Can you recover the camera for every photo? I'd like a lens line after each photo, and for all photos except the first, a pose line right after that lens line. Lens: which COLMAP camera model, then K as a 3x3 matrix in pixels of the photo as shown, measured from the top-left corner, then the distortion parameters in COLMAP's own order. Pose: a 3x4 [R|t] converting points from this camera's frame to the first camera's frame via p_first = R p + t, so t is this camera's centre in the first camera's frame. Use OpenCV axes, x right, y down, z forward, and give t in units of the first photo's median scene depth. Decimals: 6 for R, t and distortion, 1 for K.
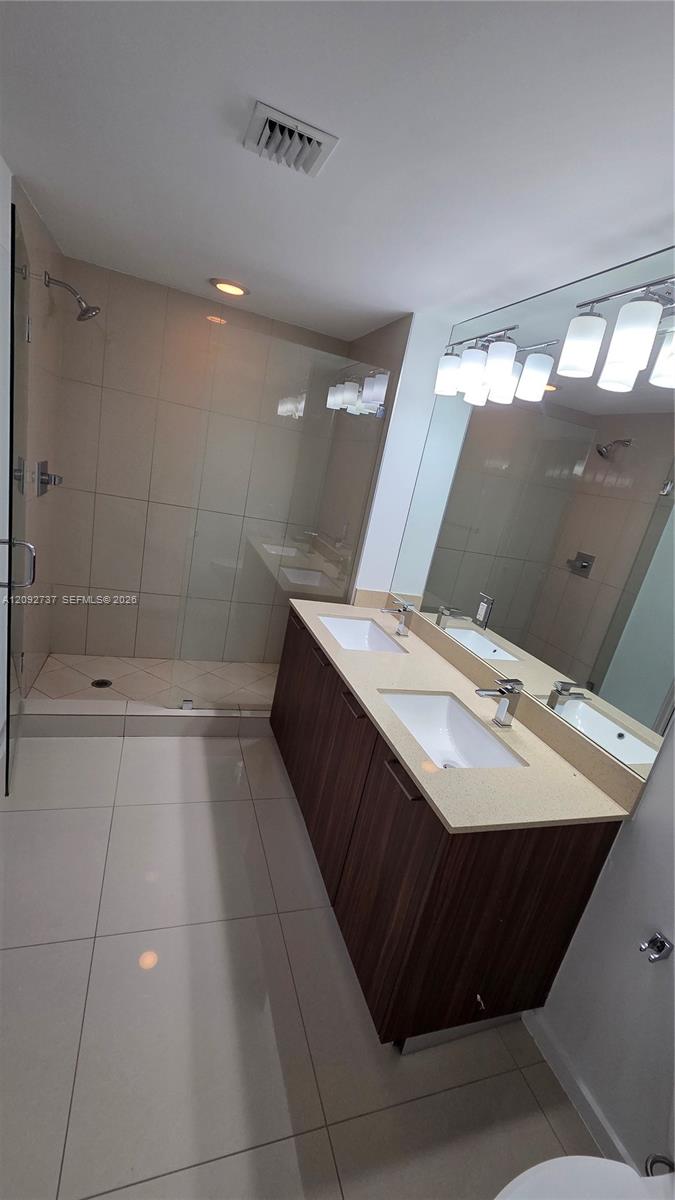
lens RADIAL K [[485.5, 0, 336.2], [0, 485.5, 606.1], [0, 0, 1]] dist [0.001184, 0.000215]
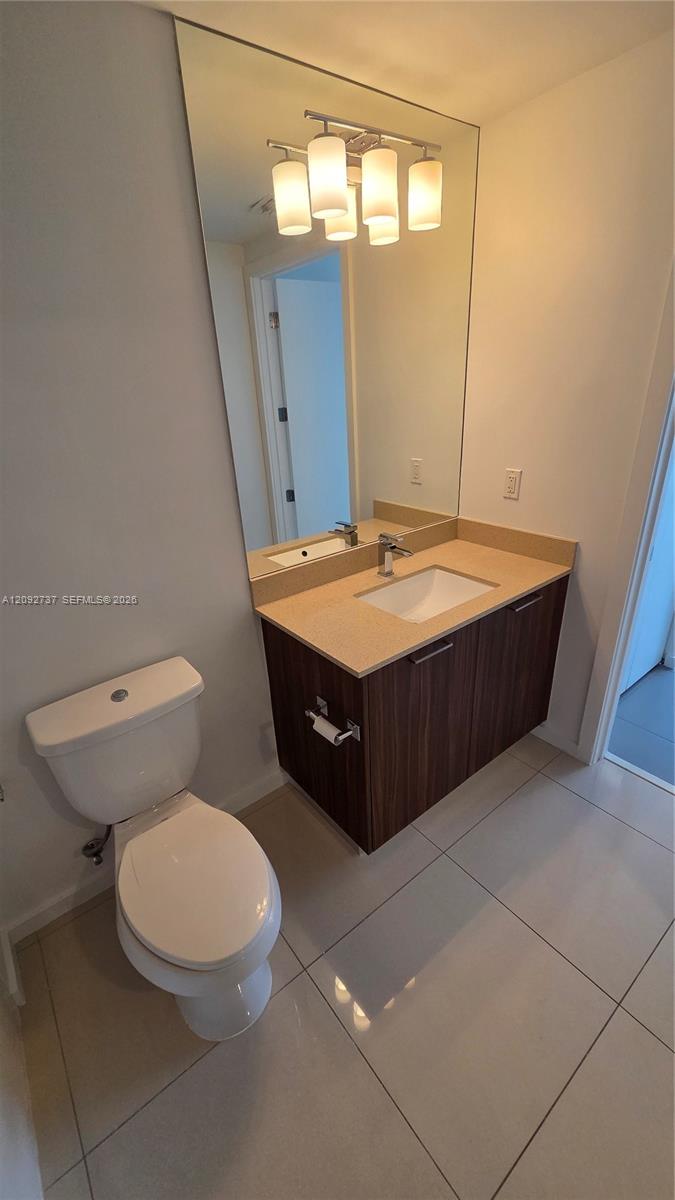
lens RADIAL K [[483.8, 0, 335.9], [0, 483.8, 616.2], [0, 0, 1]] dist [0.000457, 0.000066]
pose [[-0.339855, -0.563352, 0.753083, -0.514018], [0.255418, 0.715361, 0.650400, -0.461113], [-0.905130, 0.413392, -0.099229, 1.206898]]
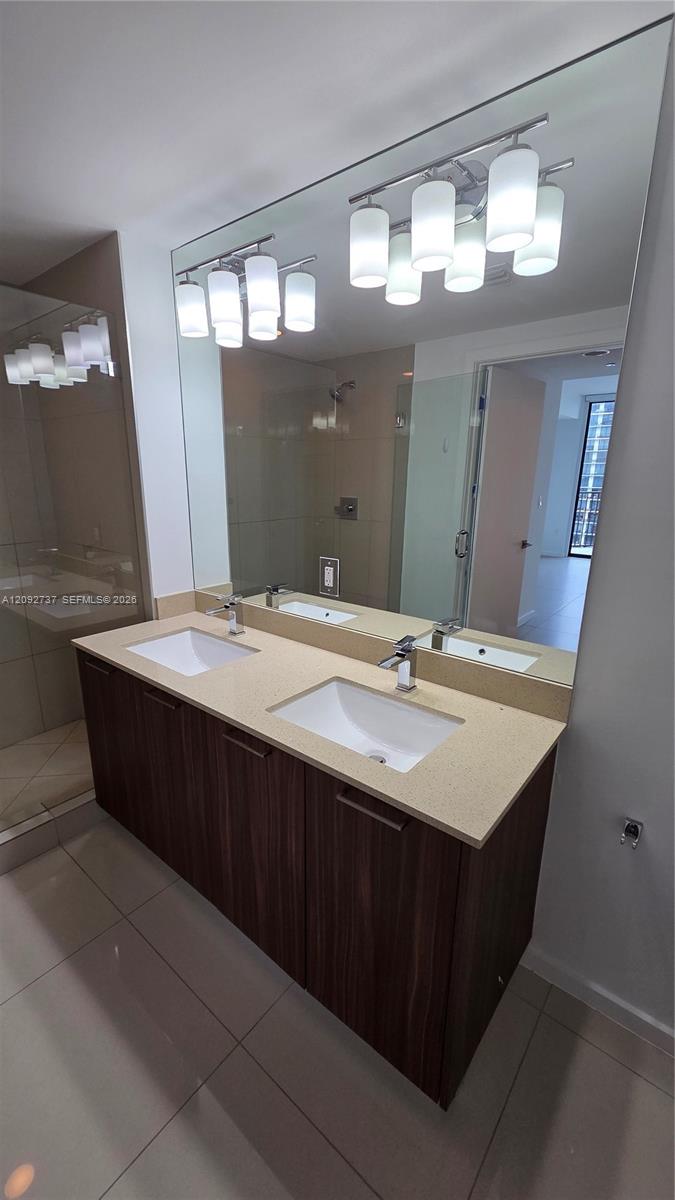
lens RADIAL K [[485.5, 0, 336.2], [0, 485.5, 606.1], [0, 0, 1]] dist [0.001184, 0.000215]
pose [[0.829924, -0.321035, 0.456248, -0.089857], [0.300530, 0.946296, 0.119184, -0.033278], [-0.470008, 0.038203, 0.881835, 0.184126]]
